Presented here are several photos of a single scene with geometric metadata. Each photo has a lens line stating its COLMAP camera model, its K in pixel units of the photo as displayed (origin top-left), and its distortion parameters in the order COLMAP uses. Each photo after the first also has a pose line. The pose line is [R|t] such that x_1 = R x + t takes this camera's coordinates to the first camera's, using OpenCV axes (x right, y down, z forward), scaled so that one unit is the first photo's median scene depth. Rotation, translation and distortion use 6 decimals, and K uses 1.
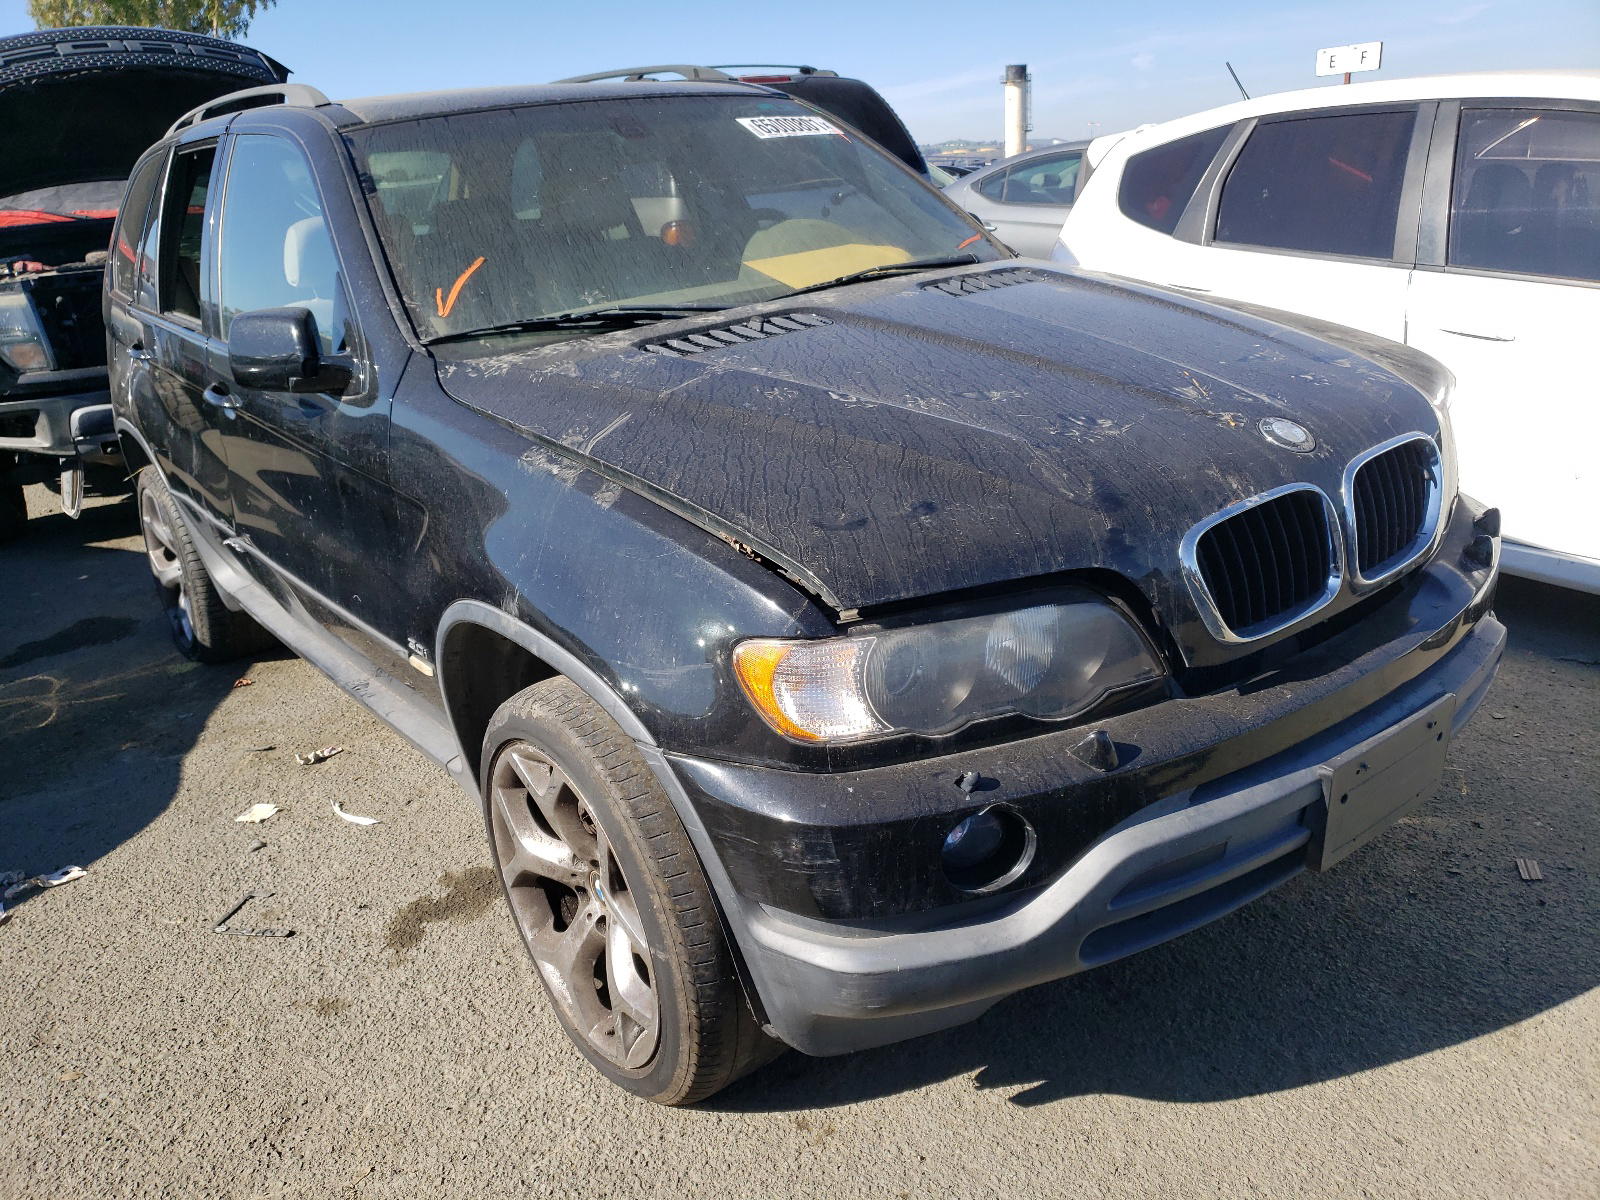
lens RADIAL K [[1225.4, 0, 800.0], [0, 1225.4, 600.0], [0, 0, 1]] dist [0.004031, -0.002125]
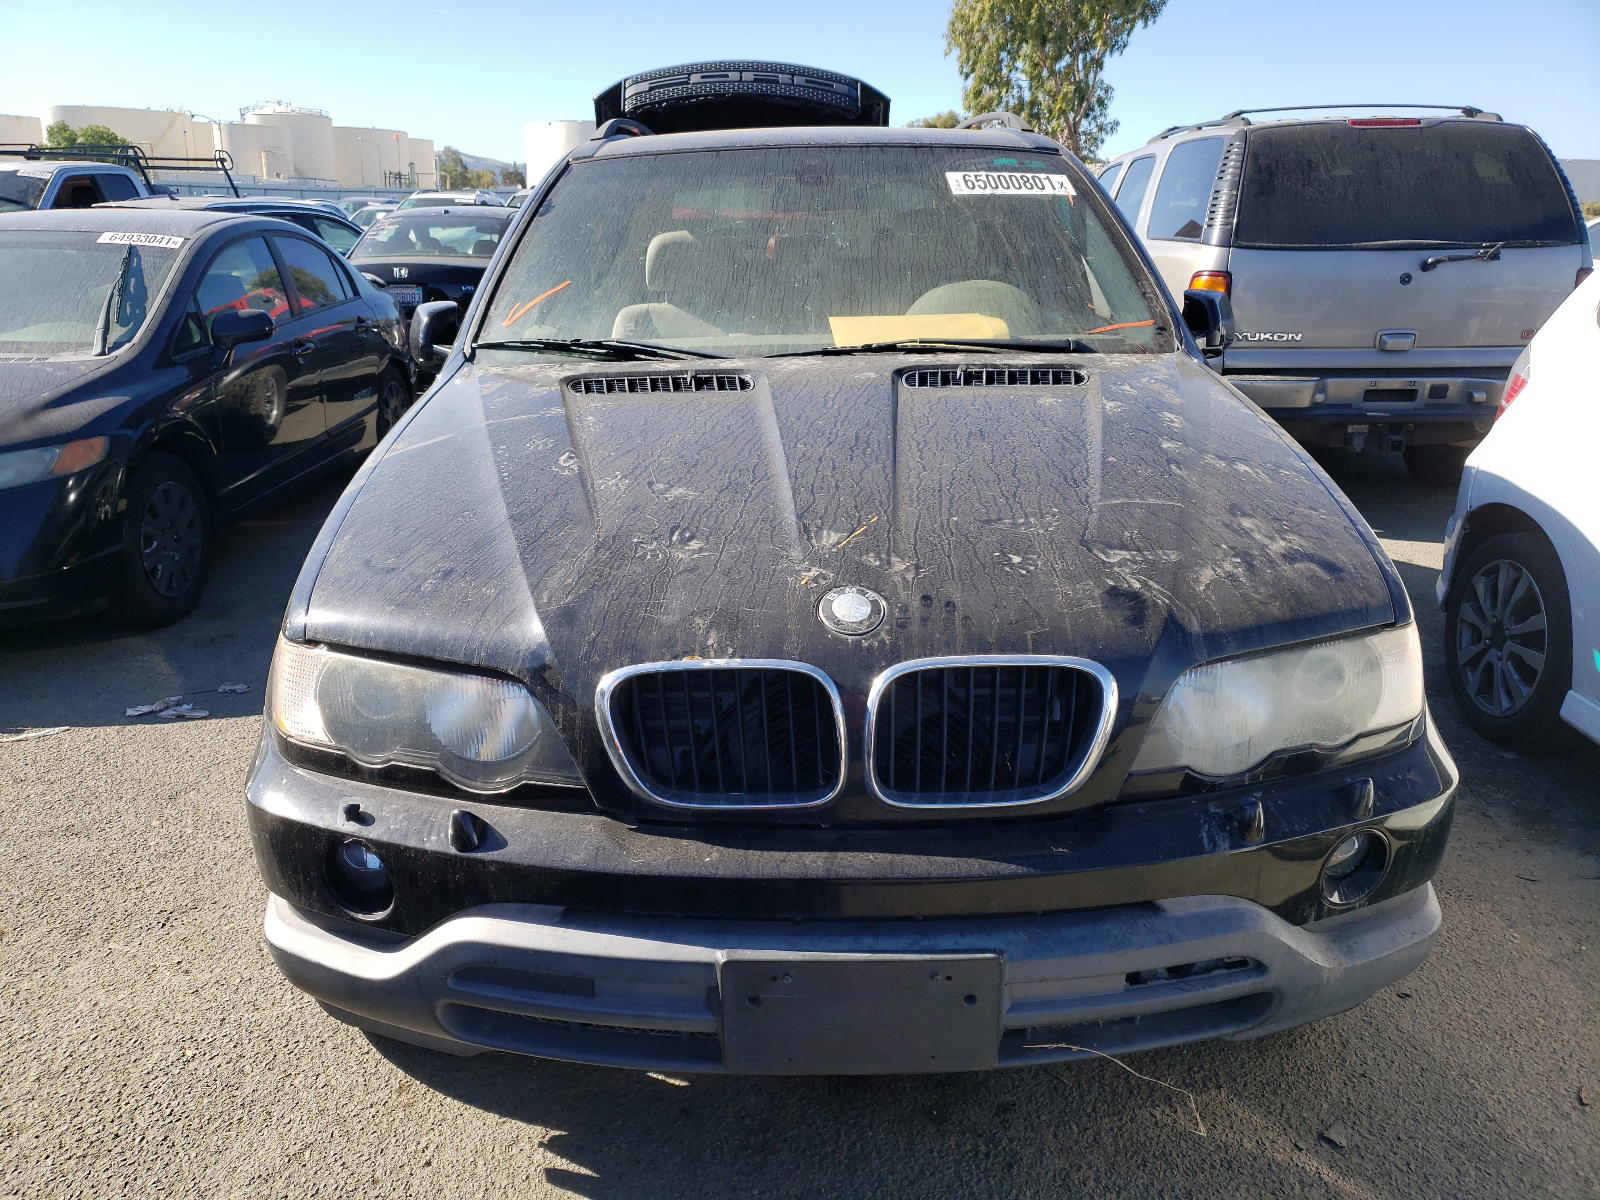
lens RADIAL K [[1235.5, 0, 800.0], [0, 1235.5, 600.0], [0, 0, 1]] dist [0.006770, 0.002498]
pose [[0.780484, 0.258872, -0.569061, 0.671039], [-0.267121, 0.961056, 0.070831, -0.138792], [0.565236, 0.096726, 0.819239, 0.214043]]
